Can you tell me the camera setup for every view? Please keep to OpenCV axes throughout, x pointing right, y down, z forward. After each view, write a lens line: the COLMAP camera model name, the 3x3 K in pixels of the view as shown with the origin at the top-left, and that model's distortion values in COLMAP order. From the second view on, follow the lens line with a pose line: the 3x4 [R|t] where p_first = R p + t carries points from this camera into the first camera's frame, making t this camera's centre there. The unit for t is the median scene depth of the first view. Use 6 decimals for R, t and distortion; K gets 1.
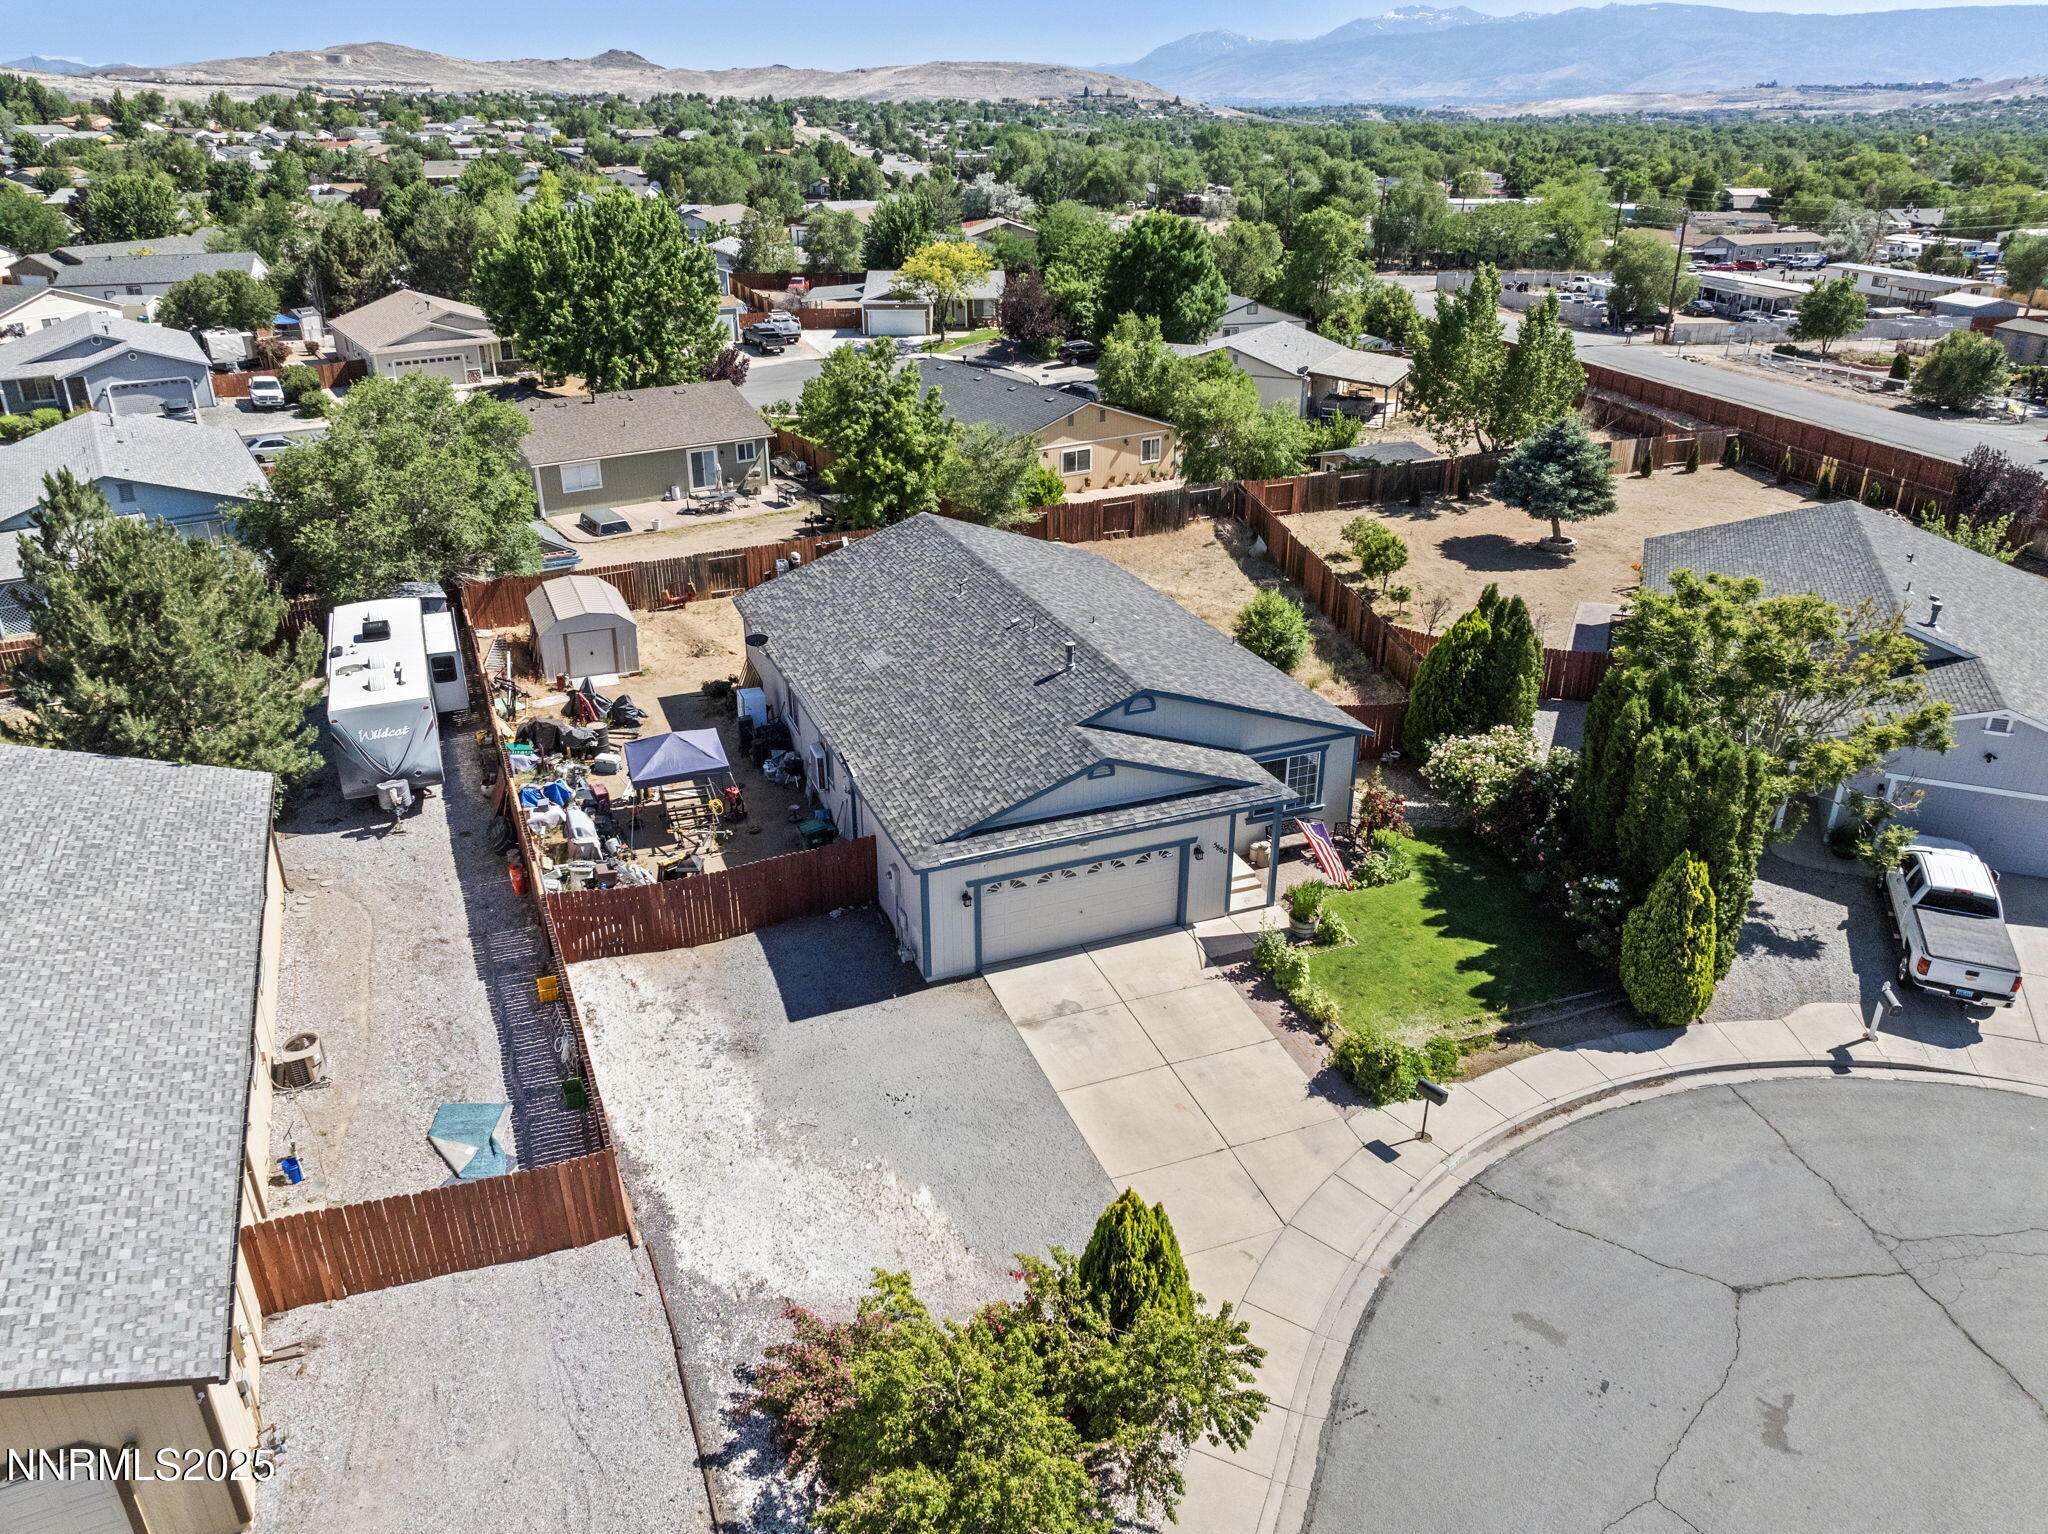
lens RADIAL K [[1437.9, 0, 1031.1], [0, 1437.9, 750.7], [0, 0, 1]] dist [-0.037017, 0.000889]
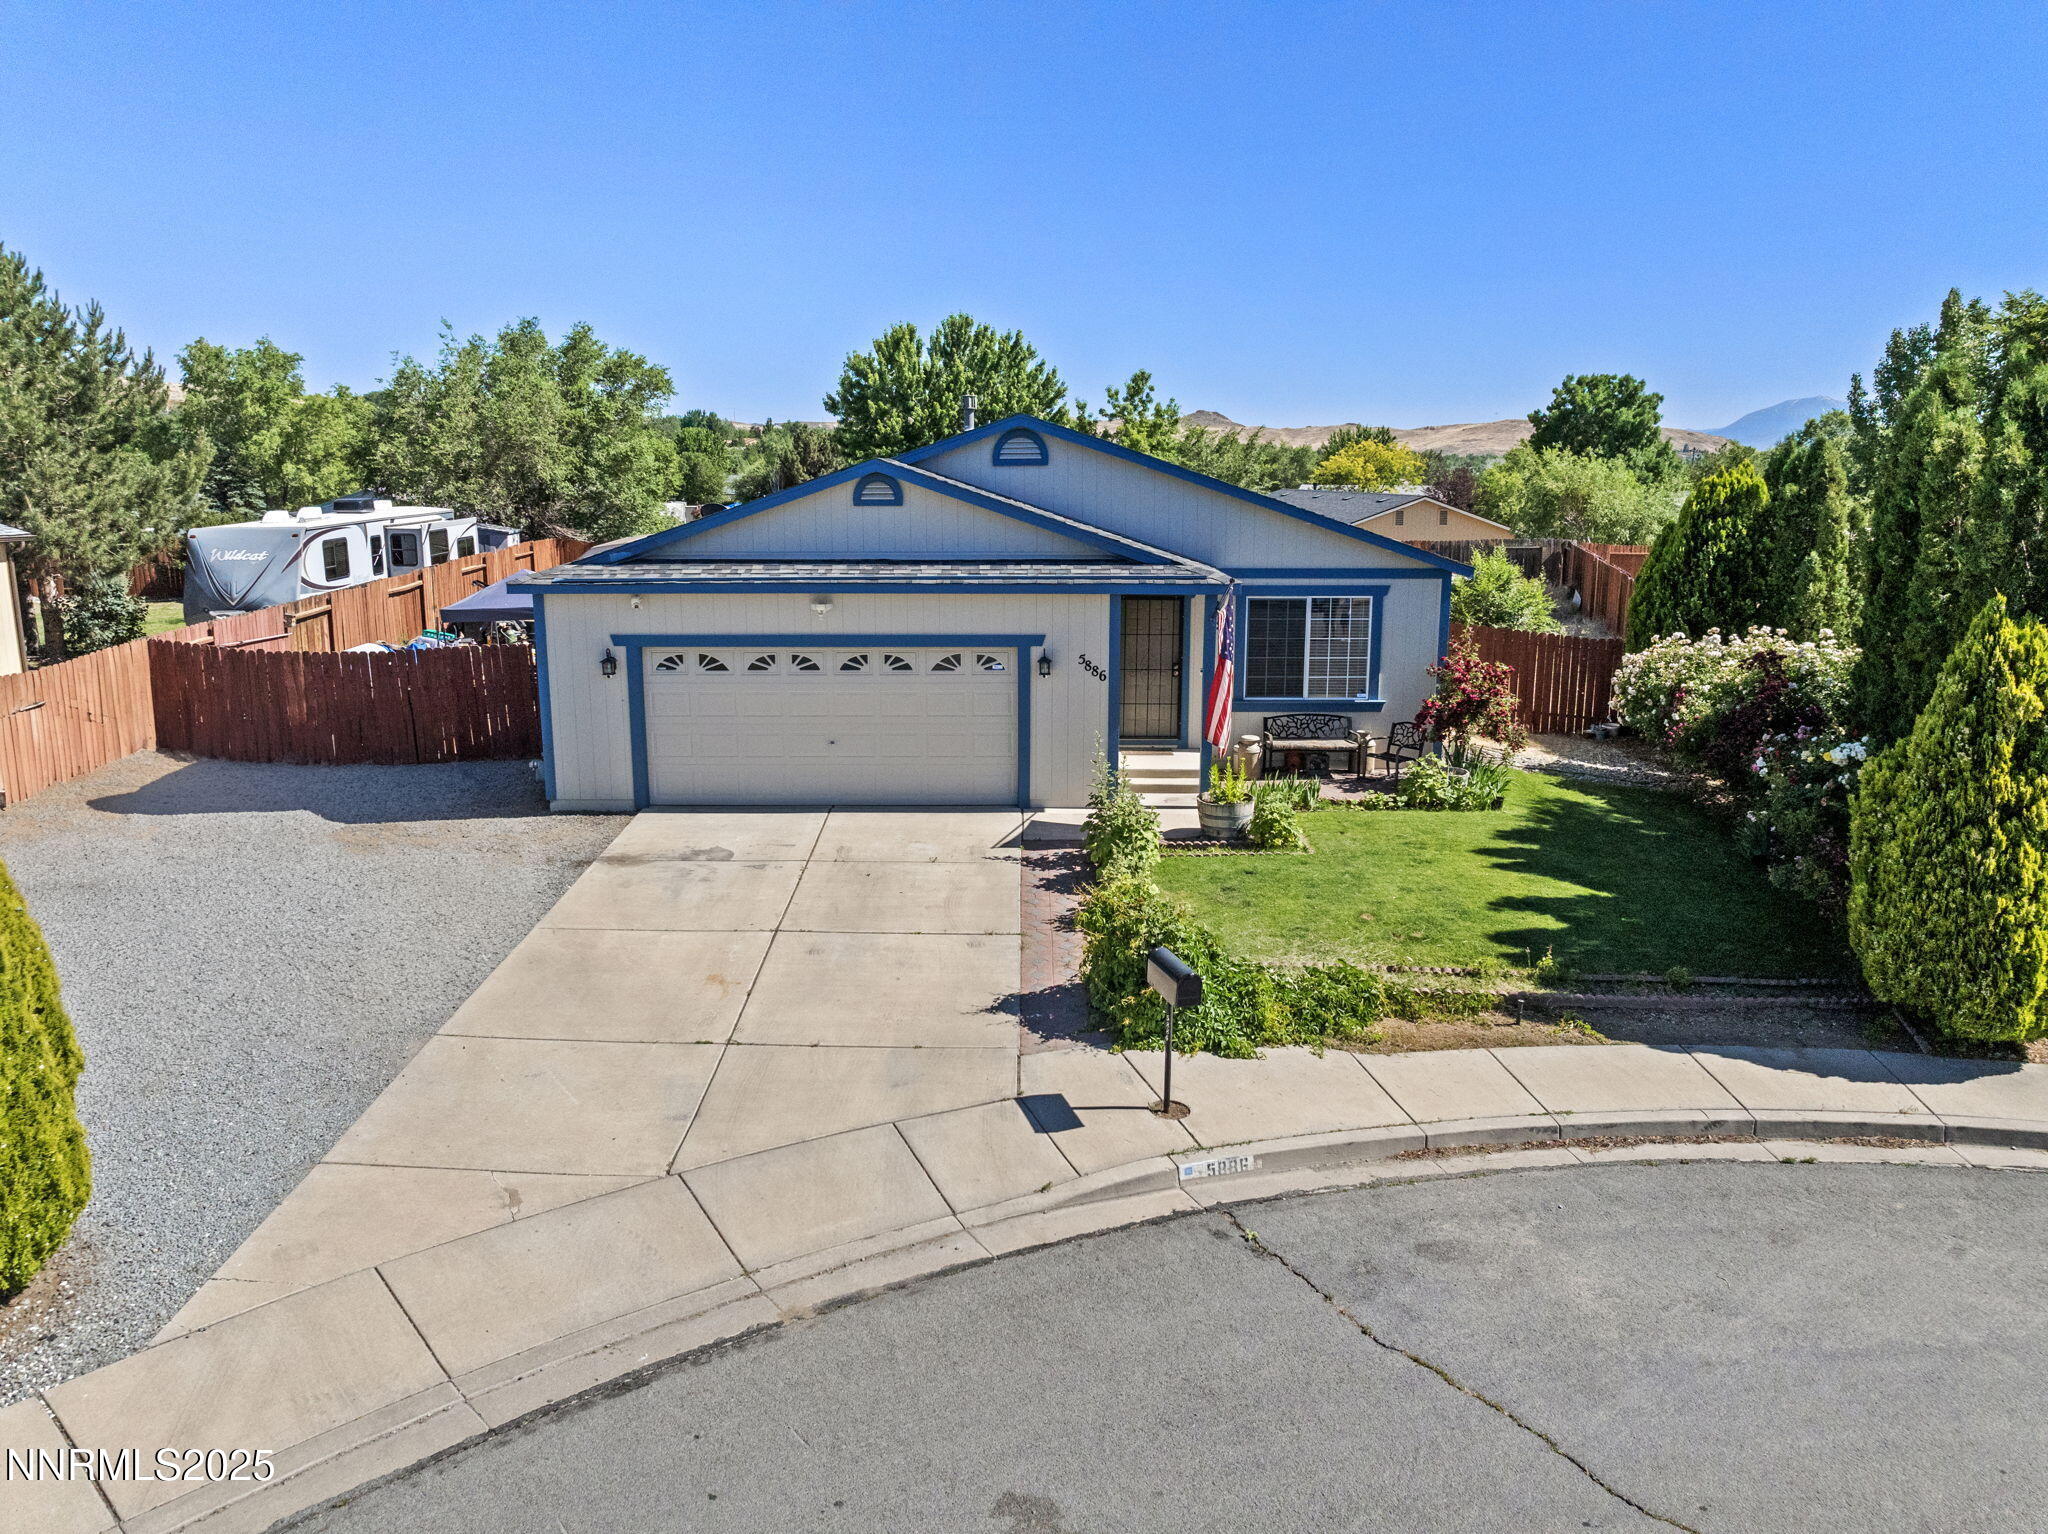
lens RADIAL K [[1437.9, 0, 1031.1], [0, 1437.9, 750.7], [0, 0, 1]] dist [-0.037017, 0.000889]
pose [[0.929480, 0.072300, -0.361719, 0.312338], [-0.152608, 0.968119, -0.198638, 0.212866], [0.335825, 0.239831, 0.910880, 0.483176]]
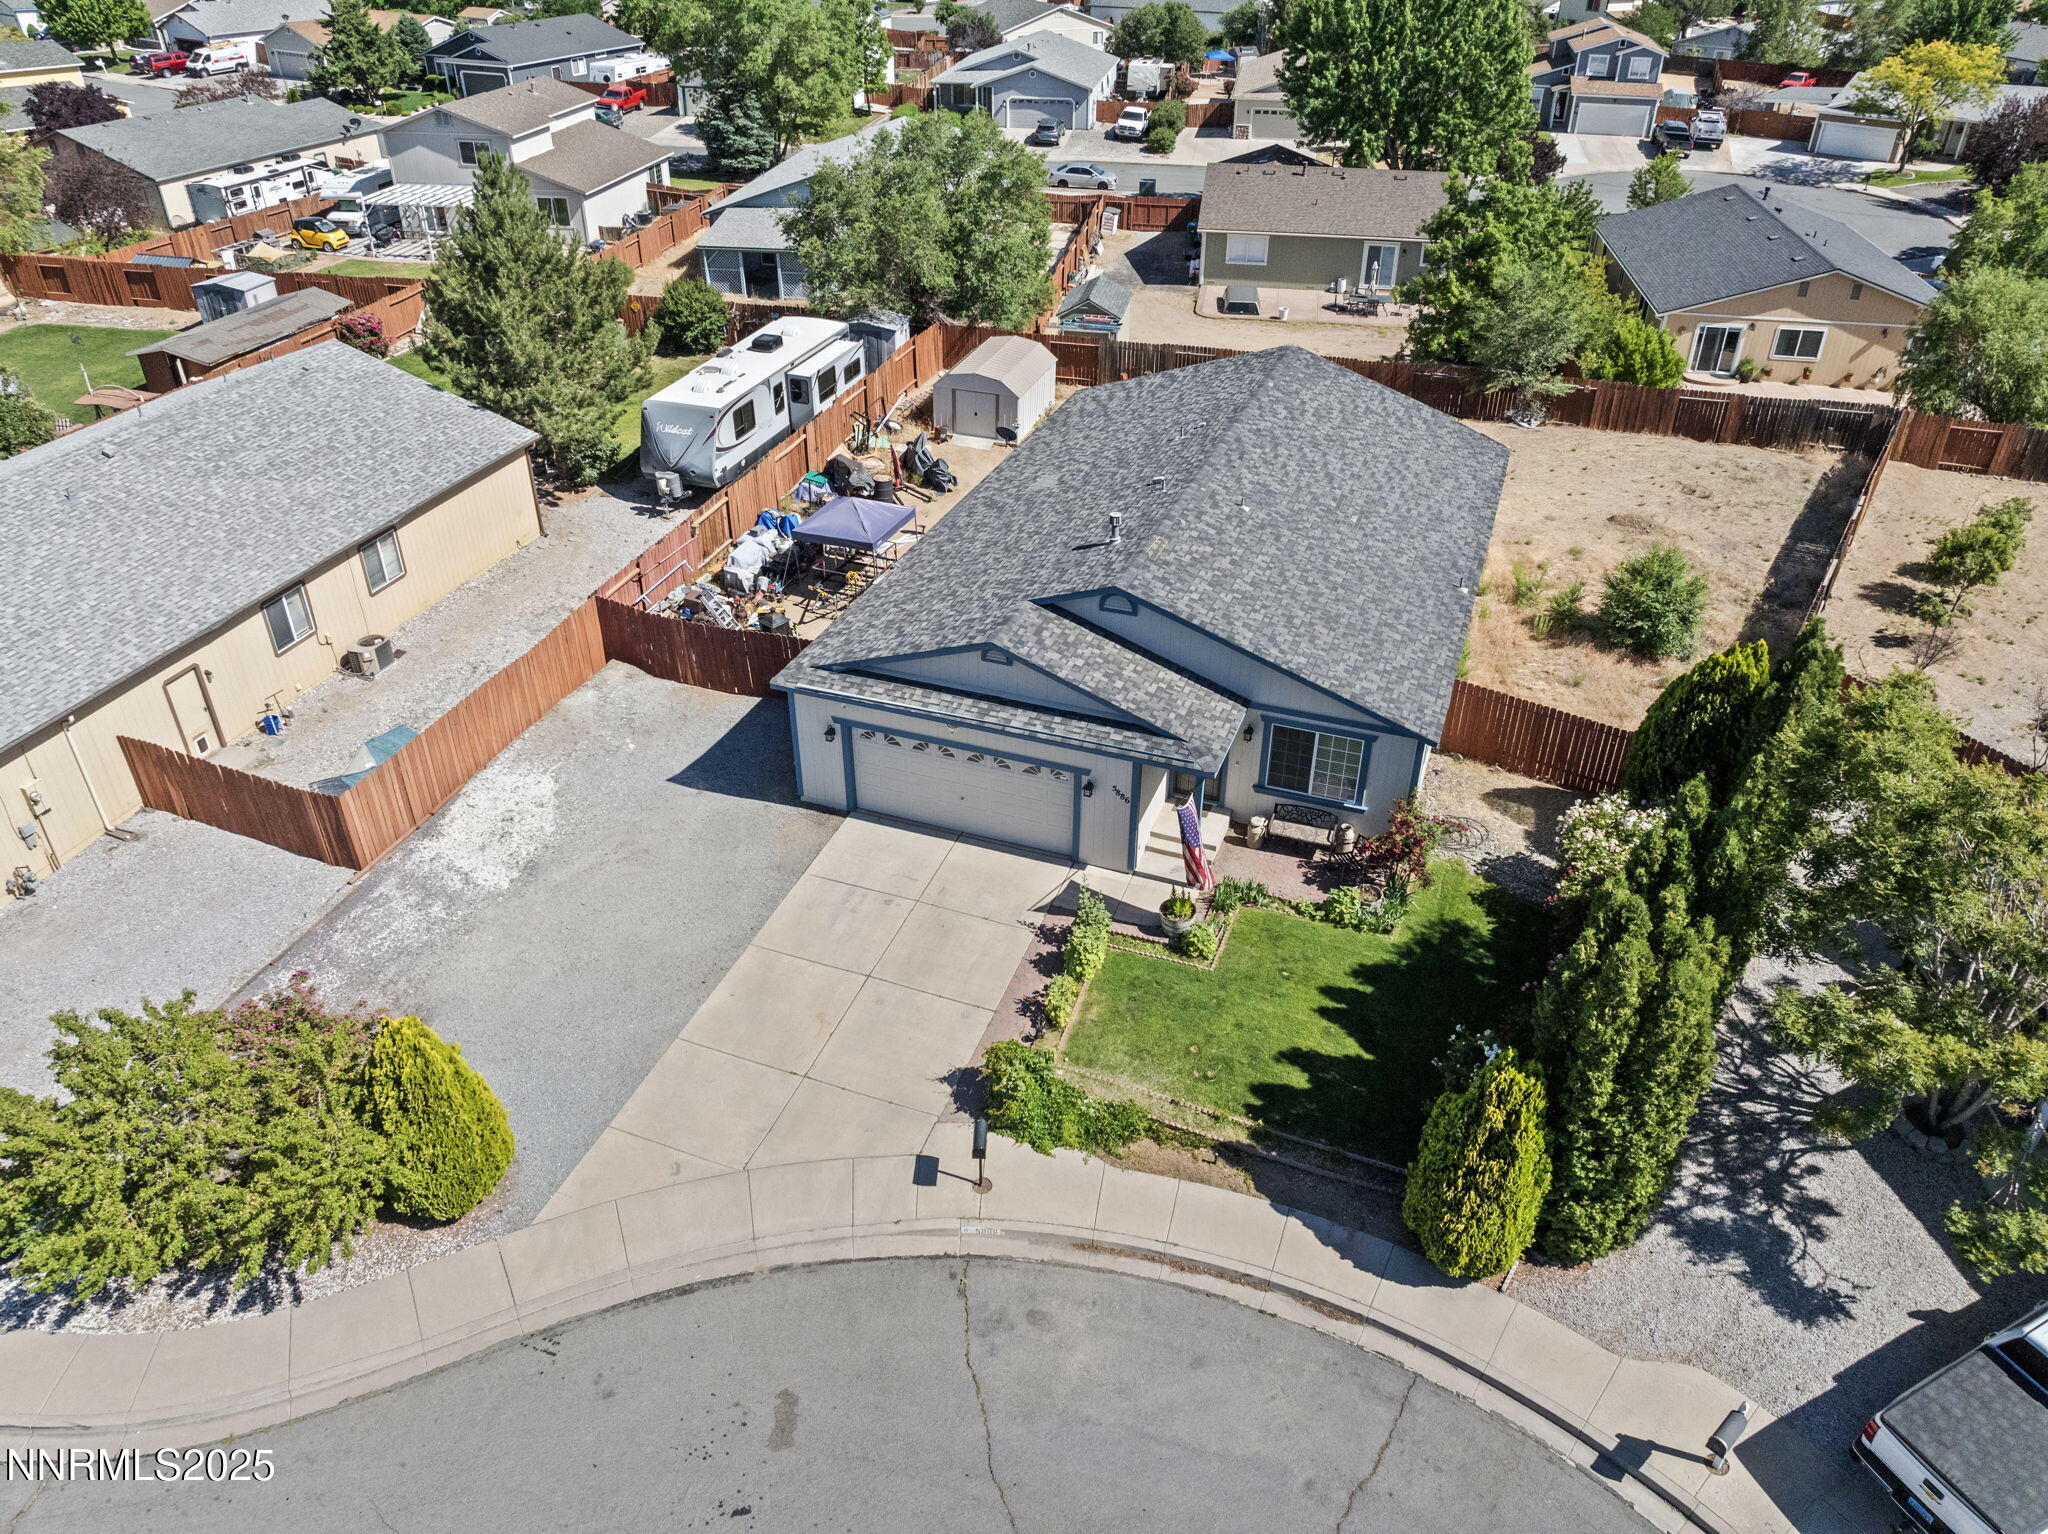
lens RADIAL K [[1437.9, 0, 1031.1], [0, 1437.9, 750.7], [0, 0, 1]] dist [-0.037017, 0.000889]
pose [[0.738399, 0.366614, -0.566004, 0.553970], [-0.281146, 0.930253, 0.235768, -0.137783], [0.612963, -0.014960, 0.789970, 0.302071]]
